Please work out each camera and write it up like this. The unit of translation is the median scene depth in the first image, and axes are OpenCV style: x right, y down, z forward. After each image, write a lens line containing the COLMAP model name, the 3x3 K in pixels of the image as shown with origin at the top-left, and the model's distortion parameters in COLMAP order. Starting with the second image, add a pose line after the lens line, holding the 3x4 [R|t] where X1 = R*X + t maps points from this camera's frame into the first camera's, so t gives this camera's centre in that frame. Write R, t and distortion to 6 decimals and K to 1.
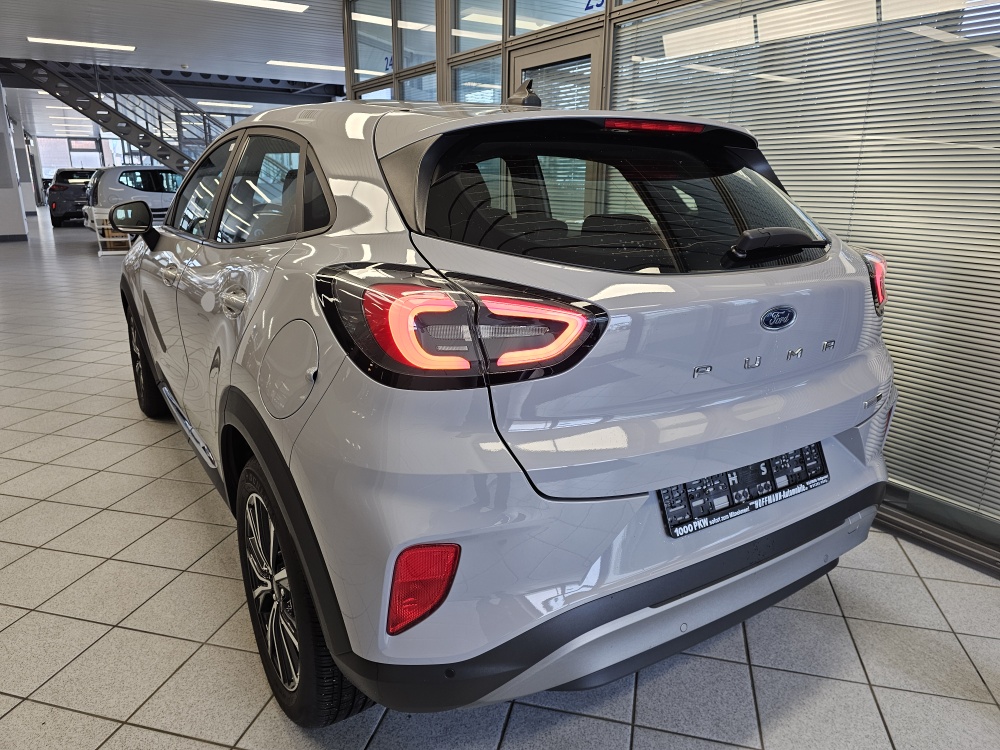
lens RADIAL K [[684.2, 0, 500.0], [0, 684.2, 375.0], [0, 0, 1]] dist [0.002639, -0.000565]
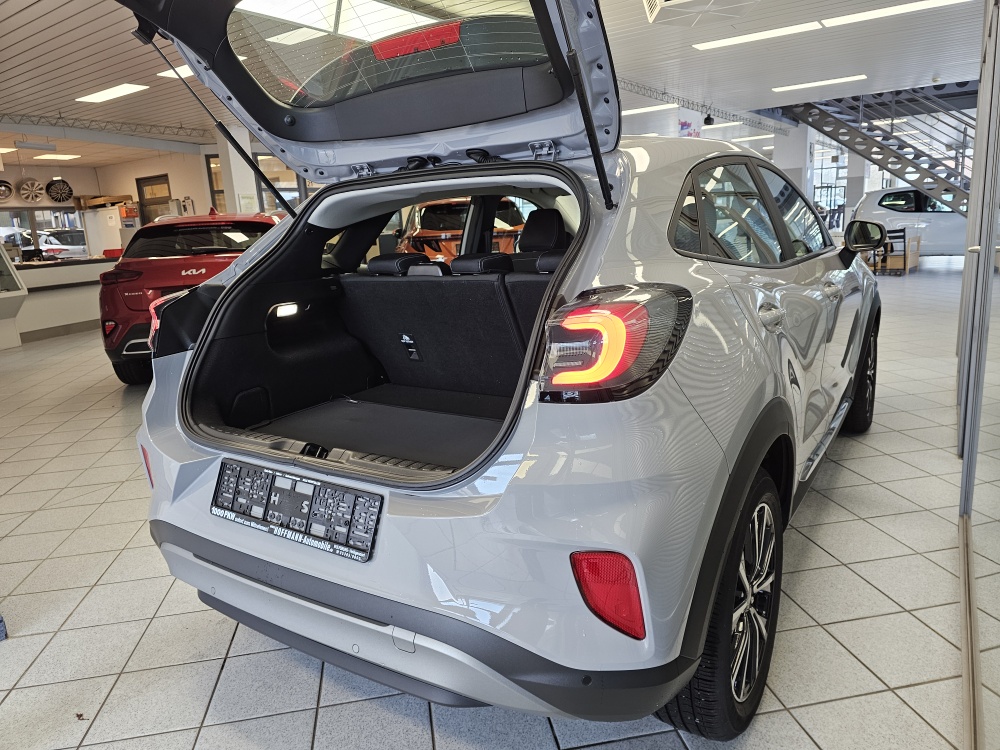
lens RADIAL K [[684.2, 0, 500.0], [0, 684.2, 375.0], [0, 0, 1]] dist [0.002639, -0.000565]
pose [[0.404532, 0.170134, -0.898559, 1.320026], [-0.195308, 0.975947, 0.096858, -0.196236], [0.893425, 0.136314, 0.428030, 0.774589]]
